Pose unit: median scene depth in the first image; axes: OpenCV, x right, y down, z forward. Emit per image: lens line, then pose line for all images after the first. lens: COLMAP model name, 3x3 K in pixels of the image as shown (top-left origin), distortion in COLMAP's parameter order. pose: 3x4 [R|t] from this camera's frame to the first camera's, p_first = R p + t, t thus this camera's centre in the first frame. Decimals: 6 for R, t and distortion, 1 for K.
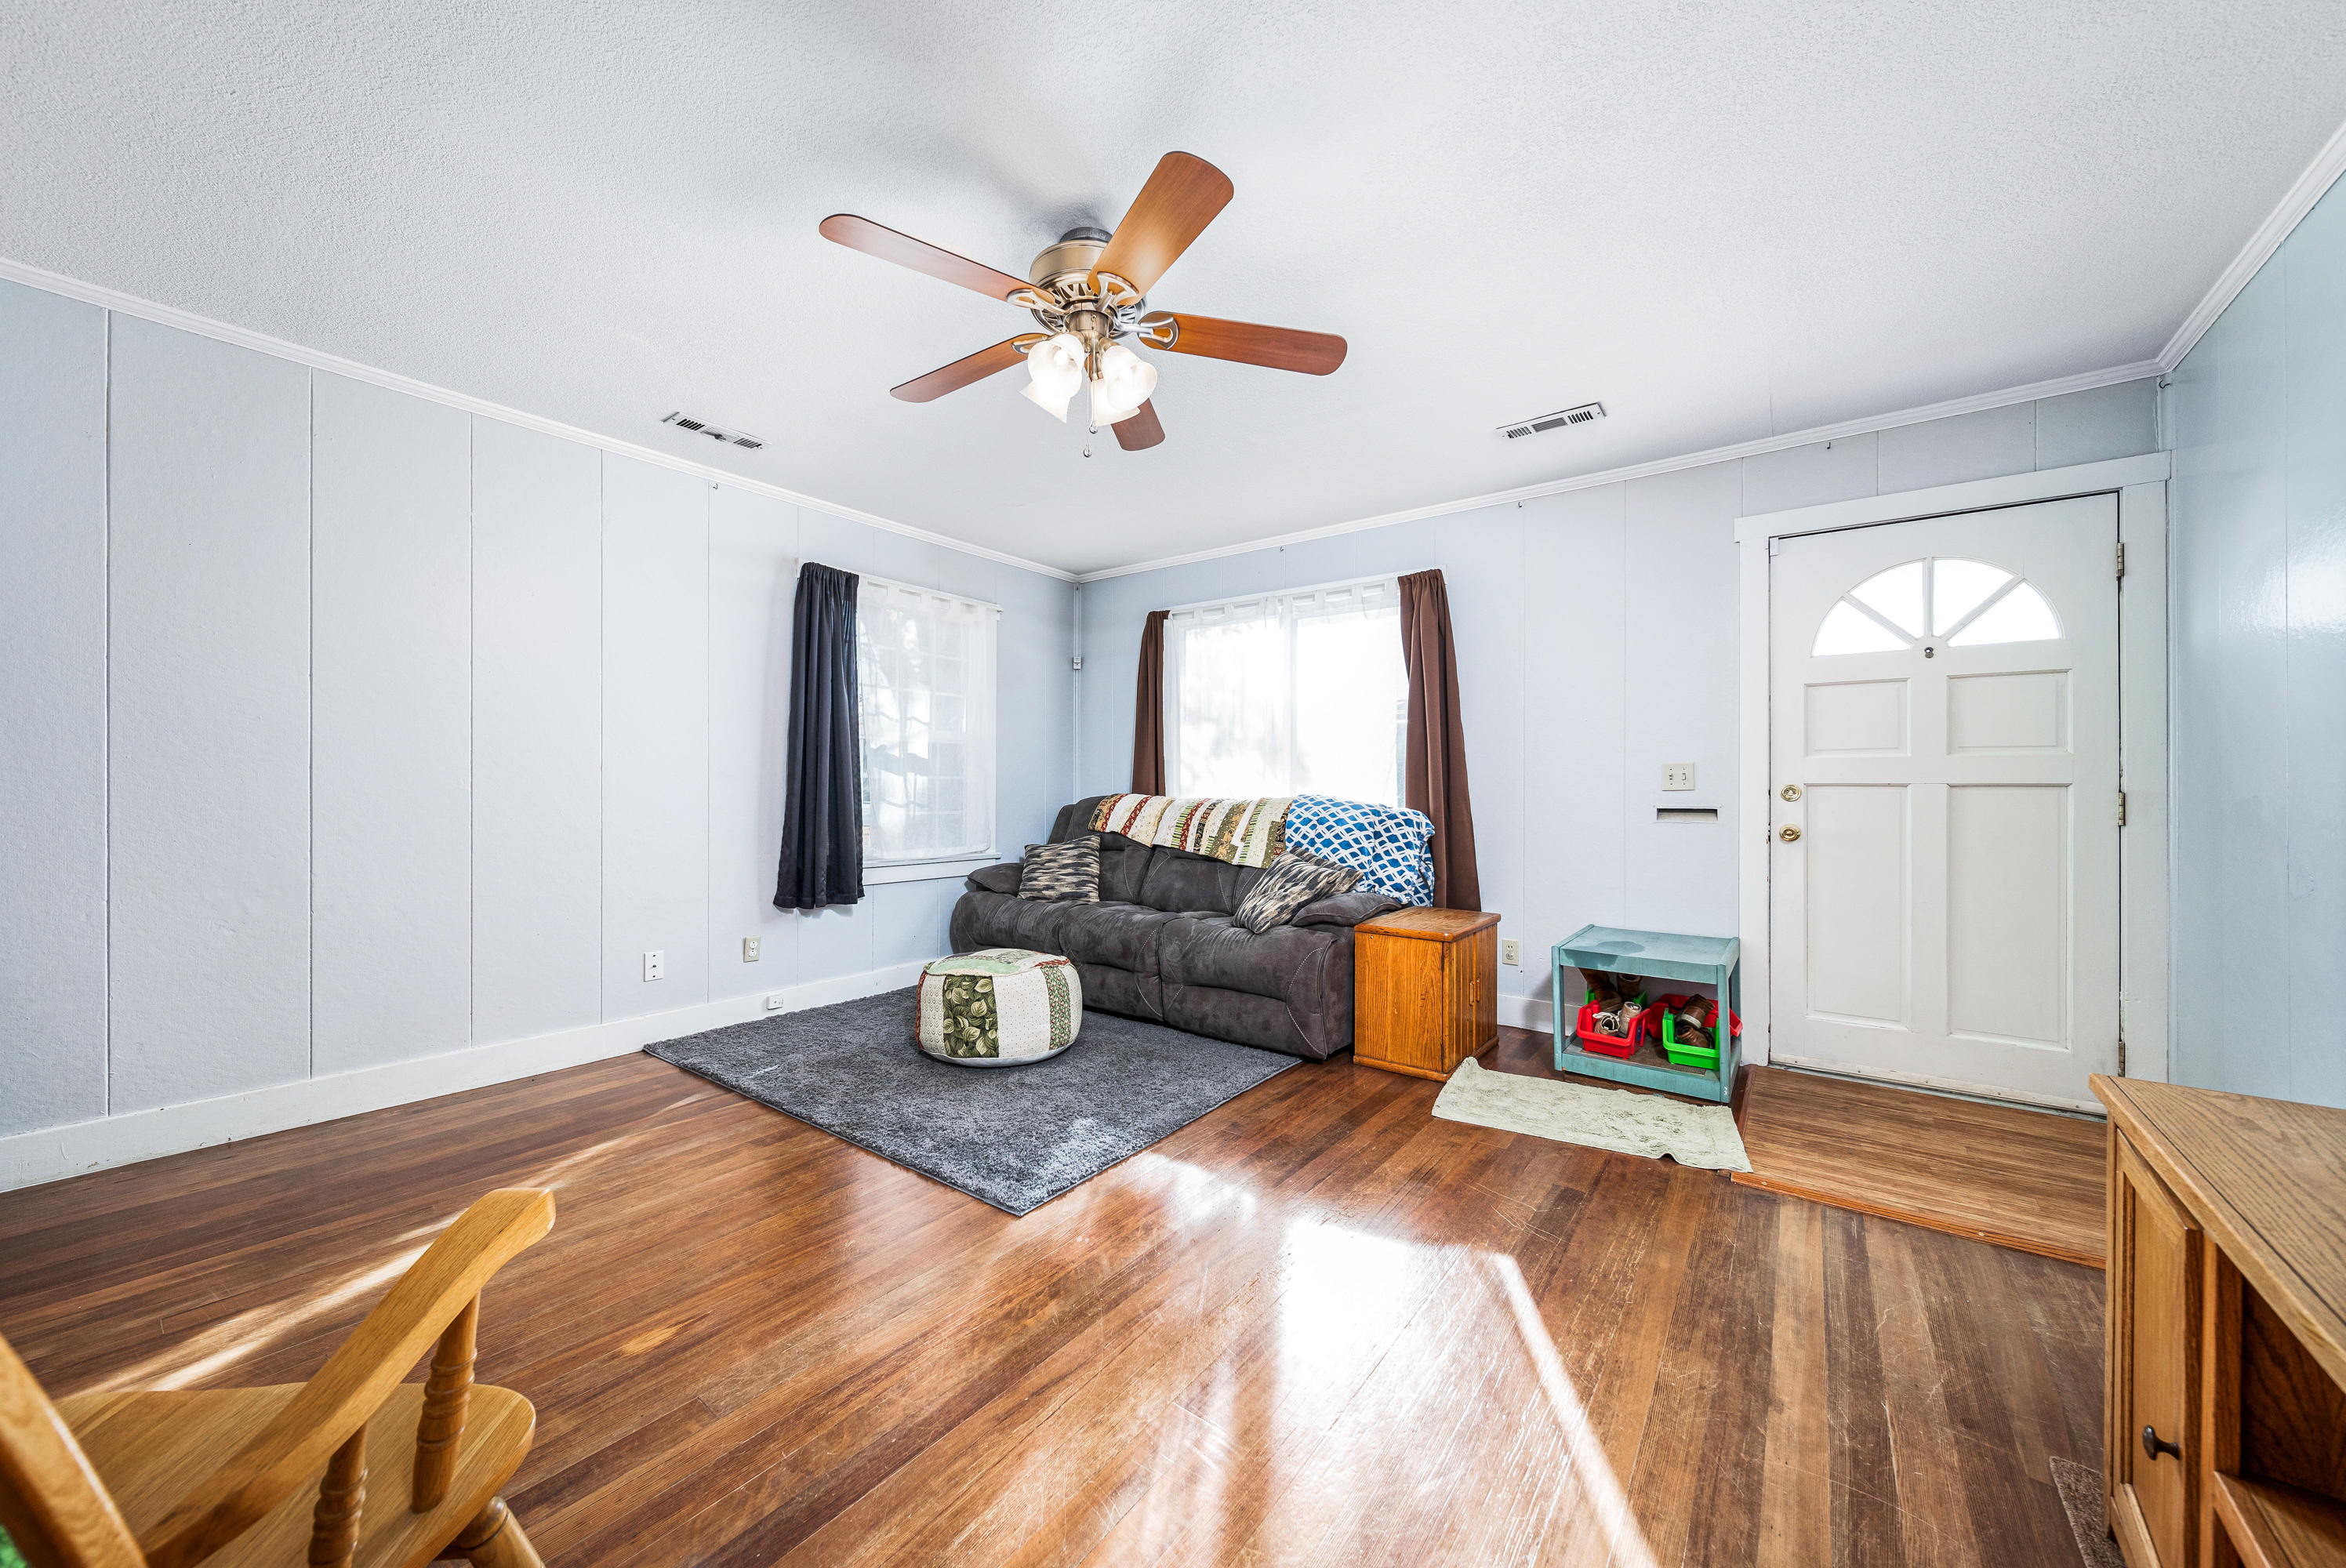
lens RADIAL K [[849.6, 0, 1176.5], [0, 849.6, 785.5], [0, 0, 1]] dist [-0.002087, -0.000121]
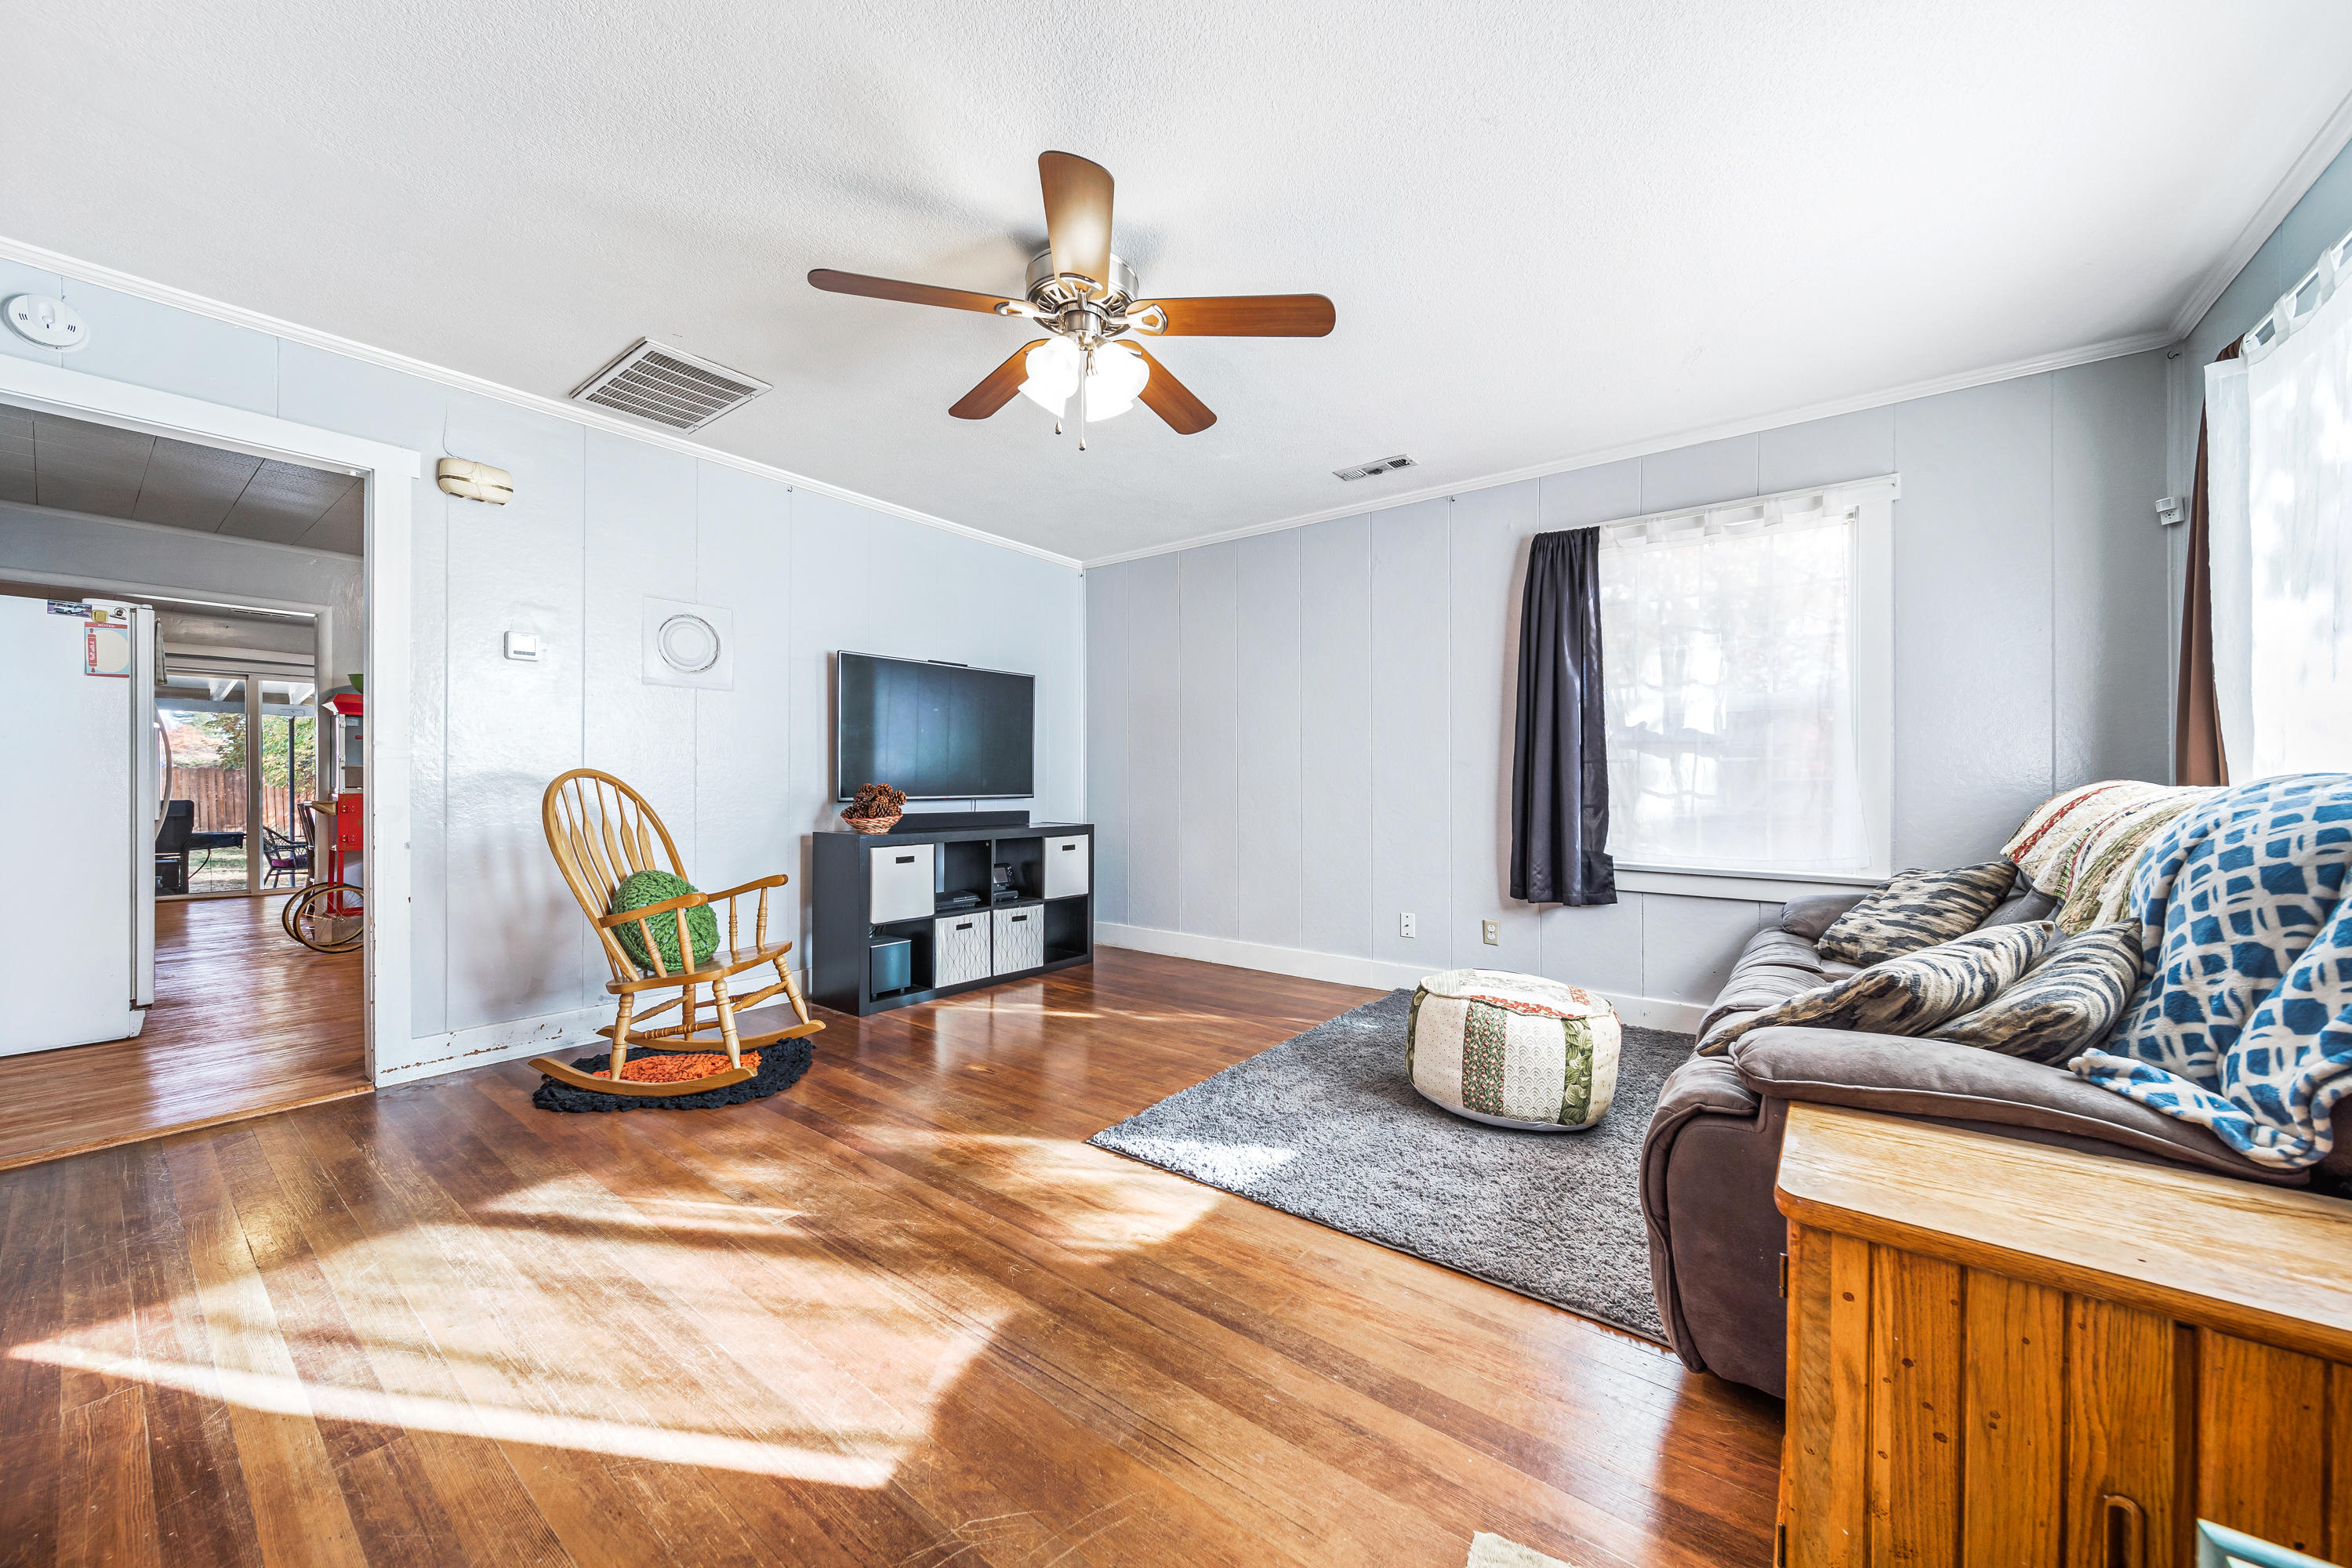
lens RADIAL K [[851.8, 0, 1179.8], [0, 851.8, 785.0], [0, 0, 1]] dist [-0.002087, -0.000121]
pose [[-0.019087, -0.003195, -0.999813, 0.633403], [-0.001823, 0.999993, -0.003161, 0.021514], [0.999816, 0.001762, -0.019092, 0.759012]]
